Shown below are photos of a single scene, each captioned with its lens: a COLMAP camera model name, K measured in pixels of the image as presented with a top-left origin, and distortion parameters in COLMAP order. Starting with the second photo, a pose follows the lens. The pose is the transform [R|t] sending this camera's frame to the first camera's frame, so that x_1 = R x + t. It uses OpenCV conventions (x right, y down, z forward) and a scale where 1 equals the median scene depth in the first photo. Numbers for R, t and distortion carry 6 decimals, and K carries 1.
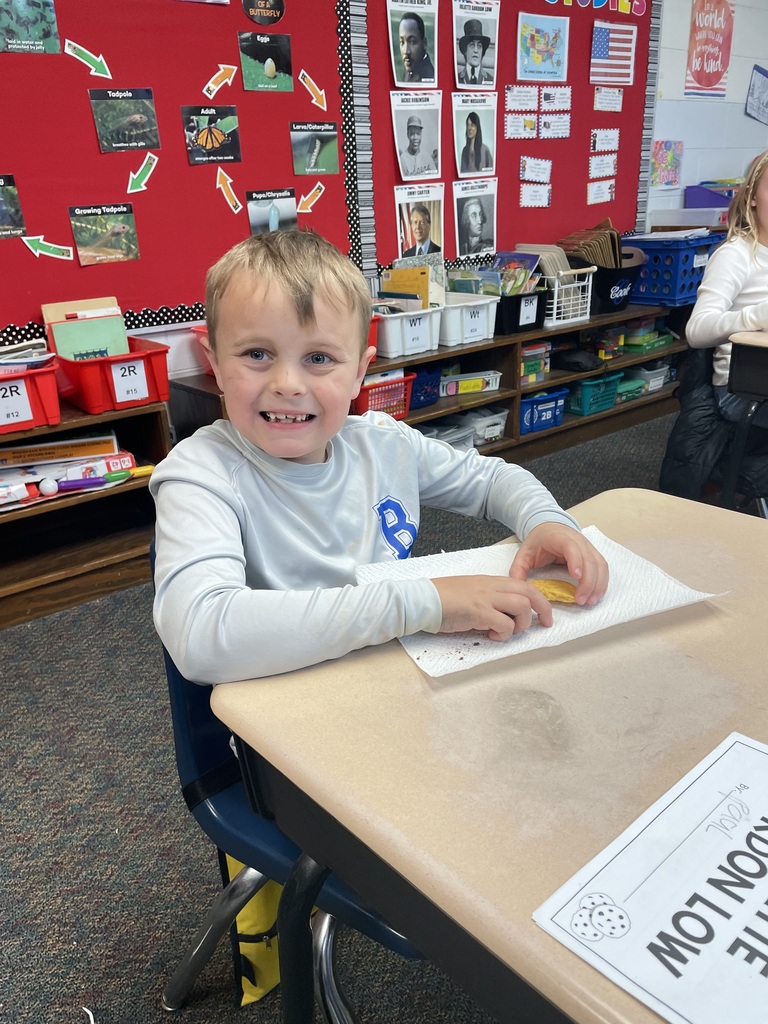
lens RADIAL K [[772.5, 0, 385.3], [0, 772.5, 517.7], [0, 0, 1]] dist [0.078102, -0.096615]
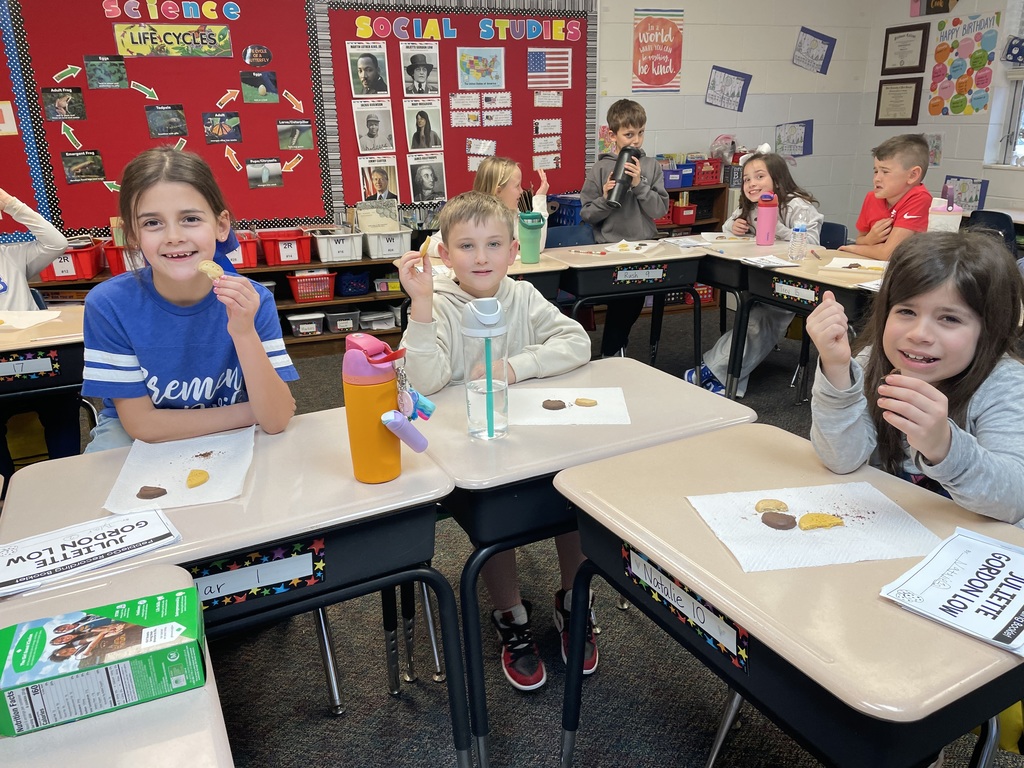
lens RADIAL K [[772.5, 0, 518.1], [0, 772.5, 393.6], [0, 0, 1]] dist [0.078102, -0.096615]
pose [[0.959344, 0.114032, -0.258179, 0.763022], [-0.129215, 0.990703, -0.042567, 0.071906], [0.250925, 0.074196, 0.965159, -0.390333]]
